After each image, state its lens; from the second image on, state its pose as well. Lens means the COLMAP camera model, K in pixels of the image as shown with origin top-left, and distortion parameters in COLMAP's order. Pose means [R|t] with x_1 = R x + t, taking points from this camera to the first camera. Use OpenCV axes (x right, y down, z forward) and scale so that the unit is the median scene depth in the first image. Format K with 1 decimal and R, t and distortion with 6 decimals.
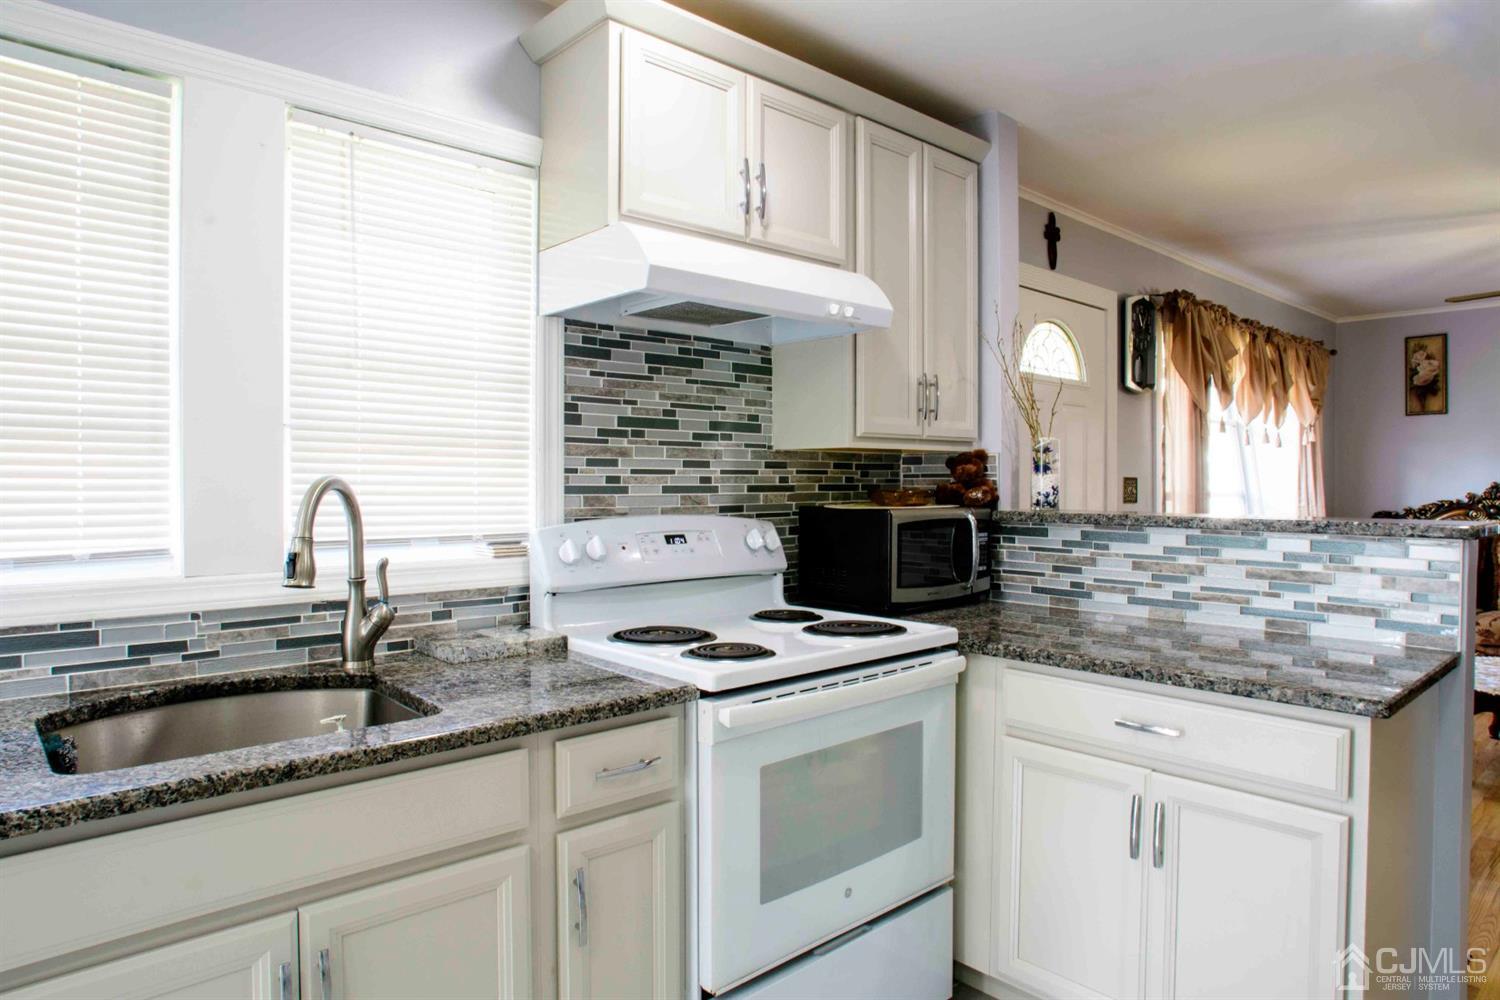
lens RADIAL K [[921.7, 0, 750.5], [0, 921.7, 494.6], [0, 0, 1]] dist [-0.069125, 0.032576]
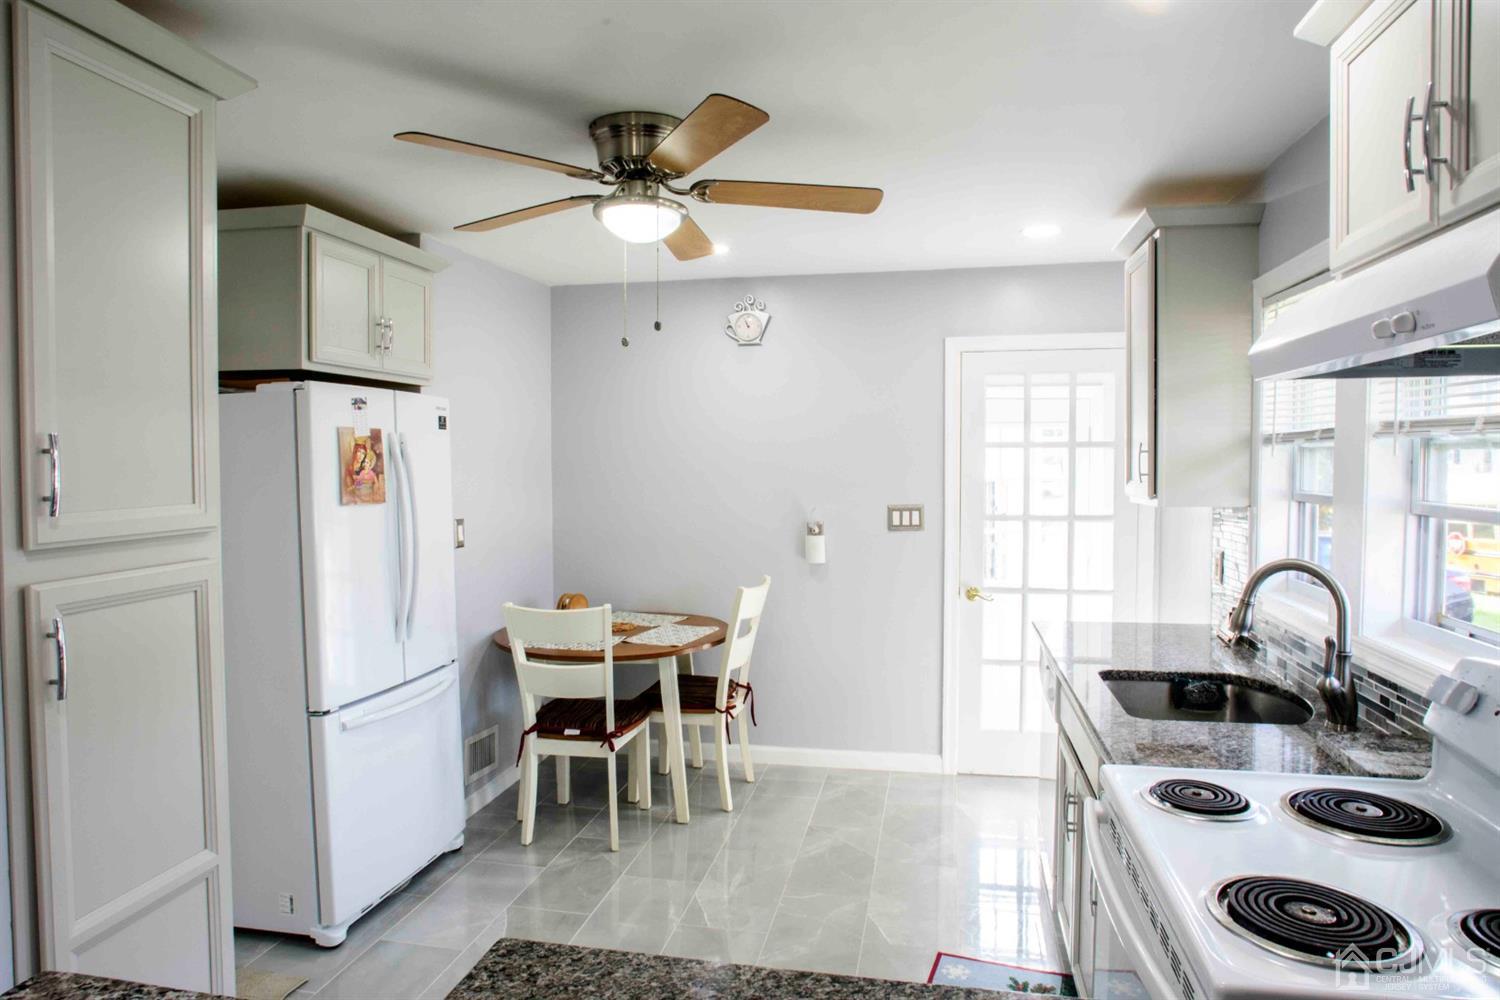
lens RADIAL K [[921.7, 0, 745.2], [0, 921.7, 497.4], [0, 0, 1]] dist [-0.069125, 0.032576]
pose [[-0.811146, 0.025779, -0.584276, 0.672948], [-0.008327, 0.998418, 0.055611, -0.128357], [0.584785, 0.049974, -0.809648, 1.180039]]
